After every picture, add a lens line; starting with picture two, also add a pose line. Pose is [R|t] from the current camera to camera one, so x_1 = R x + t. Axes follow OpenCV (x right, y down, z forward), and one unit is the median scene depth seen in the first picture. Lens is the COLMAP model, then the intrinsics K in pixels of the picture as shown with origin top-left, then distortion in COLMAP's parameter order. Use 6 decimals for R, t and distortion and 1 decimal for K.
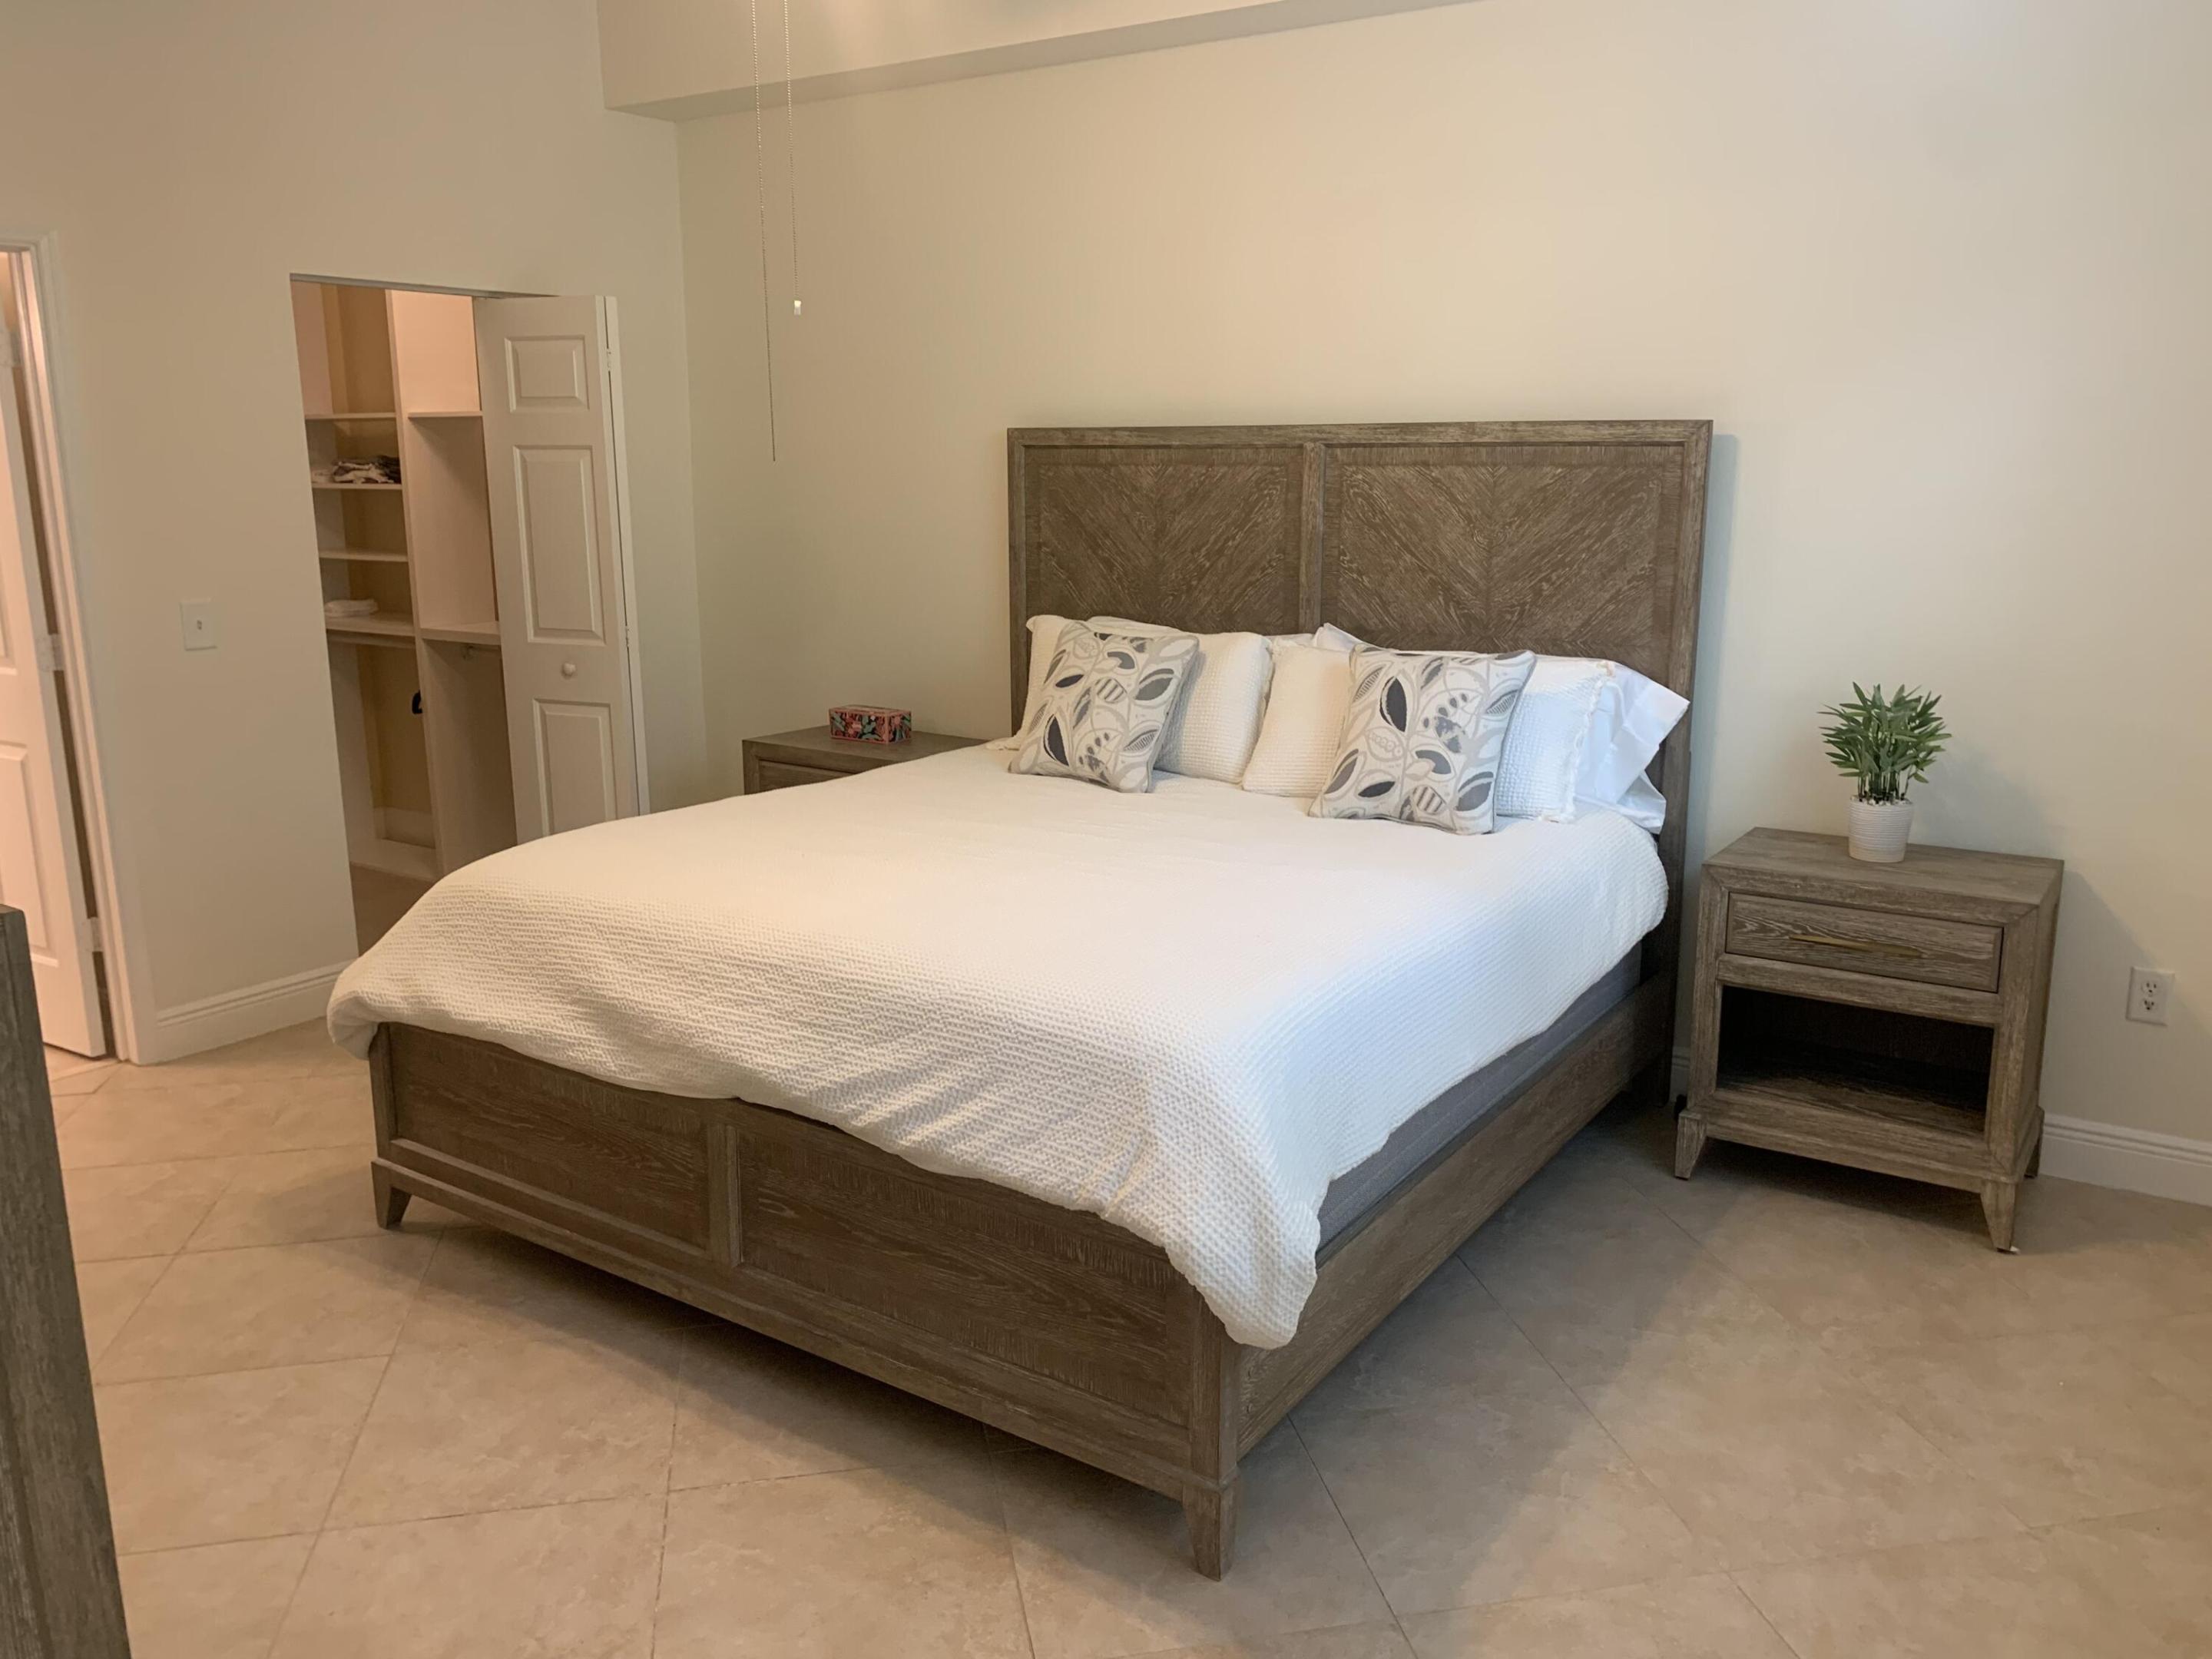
lens RADIAL K [[1718.5, 0, 1107.0], [0, 1718.5, 839.6], [0, 0, 1]] dist [0.040859, -0.046177]
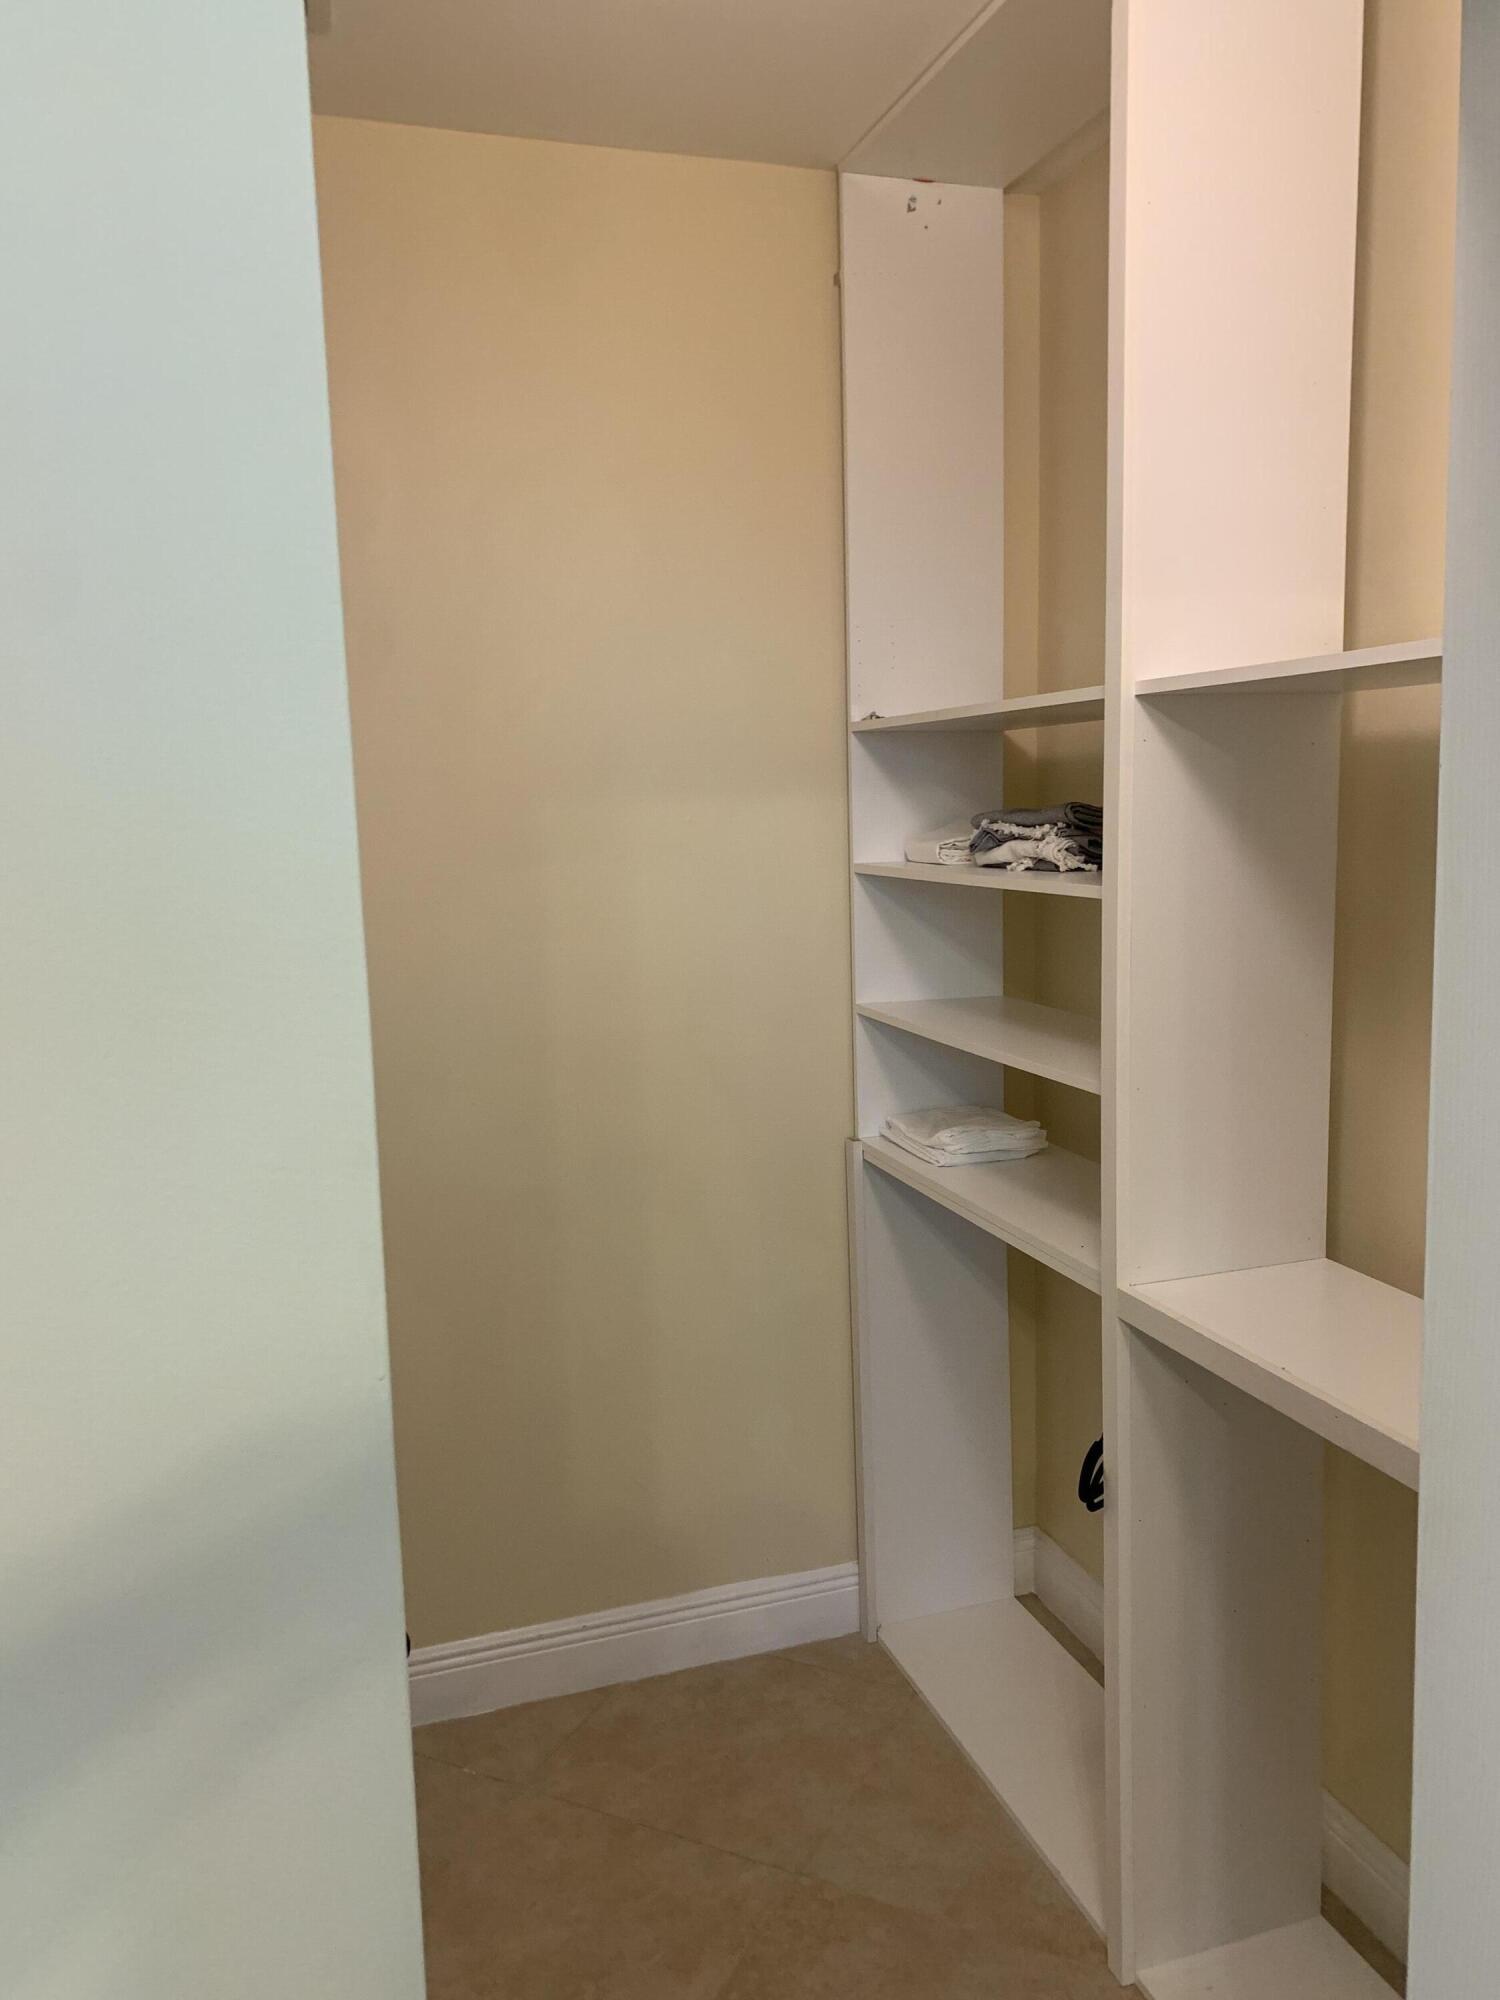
lens RADIAL K [[1553.8, 0, 748.8], [0, 1553.8, 1002.1], [0, 0, 1]] dist [0.040859, -0.046177]
pose [[0.796681, 0.053416, -0.602035, -0.262824], [-0.103450, 0.993439, -0.048752, -0.152739], [0.595481, 0.101120, 0.796980, 0.680562]]
